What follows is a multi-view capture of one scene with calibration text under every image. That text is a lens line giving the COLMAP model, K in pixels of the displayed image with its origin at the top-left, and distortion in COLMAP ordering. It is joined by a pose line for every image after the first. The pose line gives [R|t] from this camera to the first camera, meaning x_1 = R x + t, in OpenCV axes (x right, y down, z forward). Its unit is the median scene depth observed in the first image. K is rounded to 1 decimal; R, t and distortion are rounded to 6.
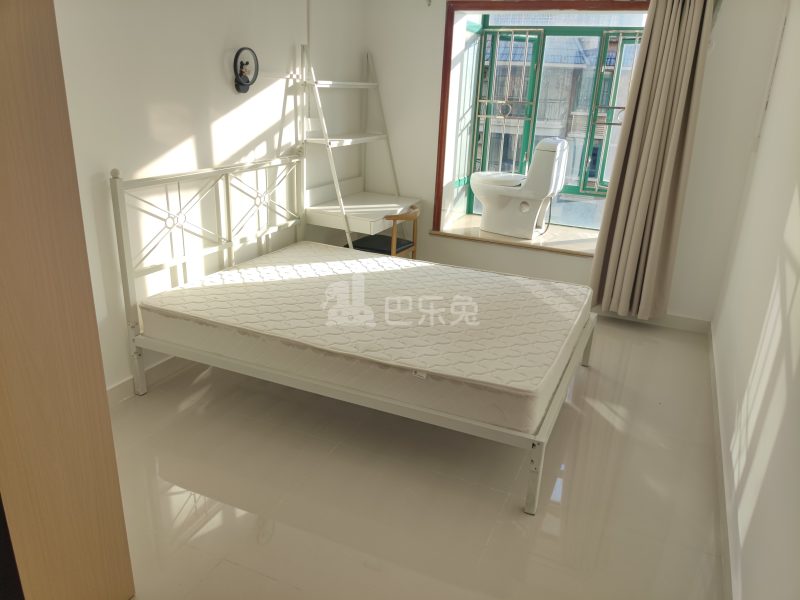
lens RADIAL K [[610.8, 0, 405.8], [0, 610.8, 306.4], [0, 0, 1]] dist [0.020006, -0.005227]
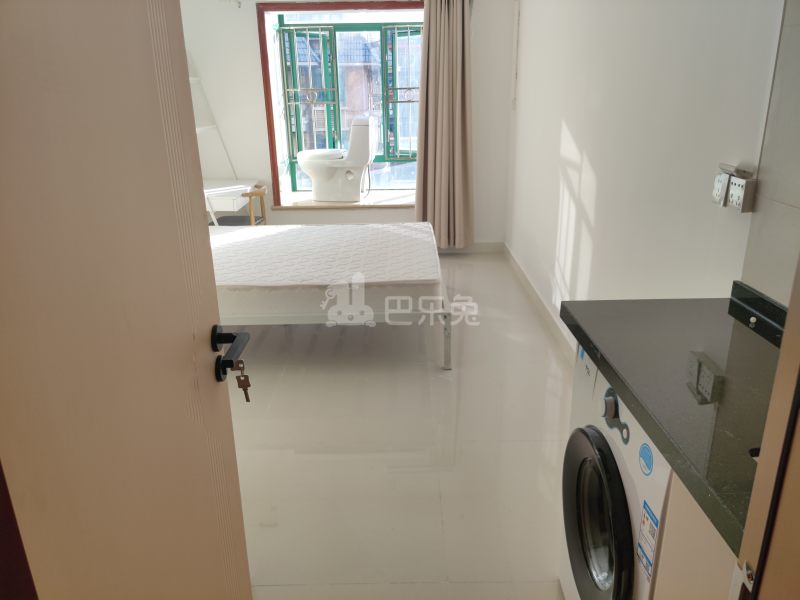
lens RADIAL K [[610.8, 0, 405.8], [0, 610.8, 306.4], [0, 0, 1]] dist [0.020006, -0.005227]
pose [[0.909949, -0.192873, 0.367142, -0.194566], [0.193877, 0.980418, 0.034531, 0.068713], [-0.366612, 0.039759, 0.929524, -0.138126]]
